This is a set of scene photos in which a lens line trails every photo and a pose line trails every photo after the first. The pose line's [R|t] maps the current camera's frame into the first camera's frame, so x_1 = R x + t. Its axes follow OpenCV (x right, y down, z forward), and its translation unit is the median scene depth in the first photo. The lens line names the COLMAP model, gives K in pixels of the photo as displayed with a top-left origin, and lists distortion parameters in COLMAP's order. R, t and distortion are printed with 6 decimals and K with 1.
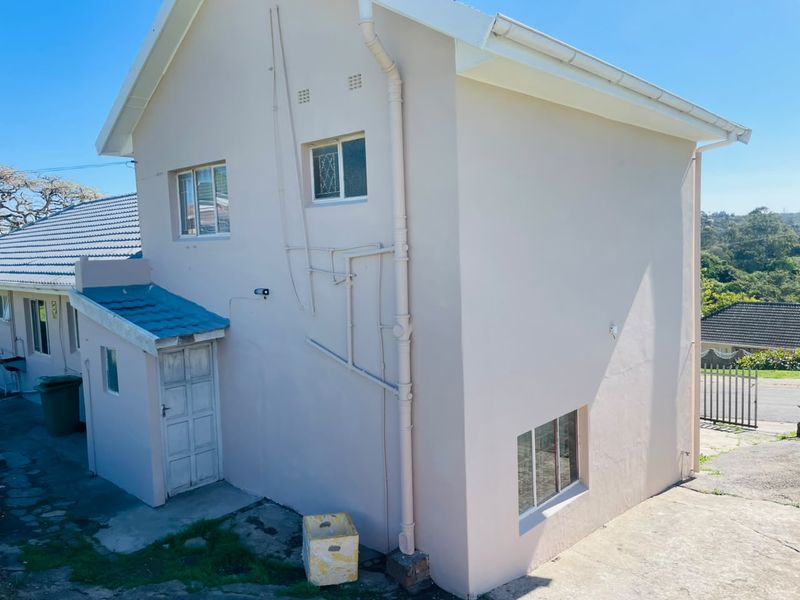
lens RADIAL K [[599.5, 0, 401.6], [0, 599.5, 295.3], [0, 0, 1]] dist [0.092618, -0.119583]
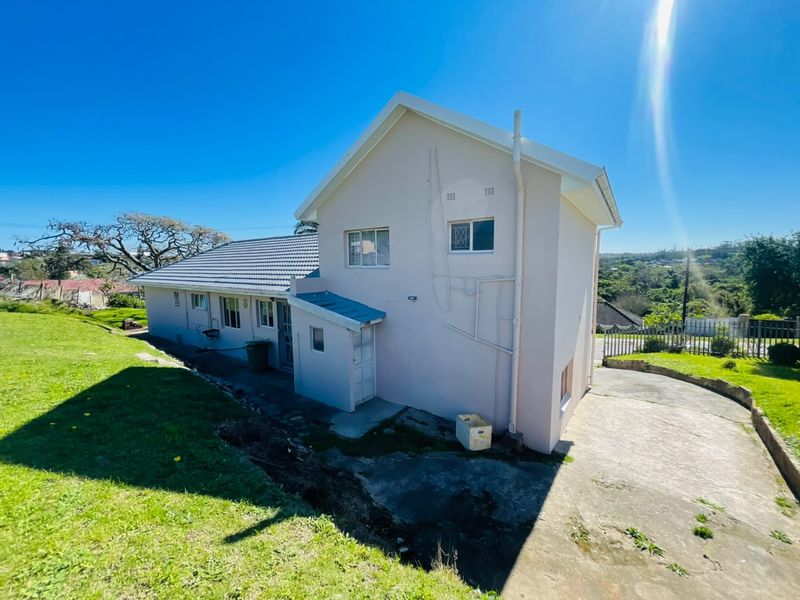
lens RADIAL K [[317.8, 0, 400.0], [0, 317.8, 300.0], [0, 0, 1]] dist [0.001412, -0.000026]
pose [[0.991386, 0.010251, 0.130571, -0.412766], [-0.013154, 0.999685, 0.021386, -0.021541], [-0.130311, -0.022919, 0.991208, 0.023272]]
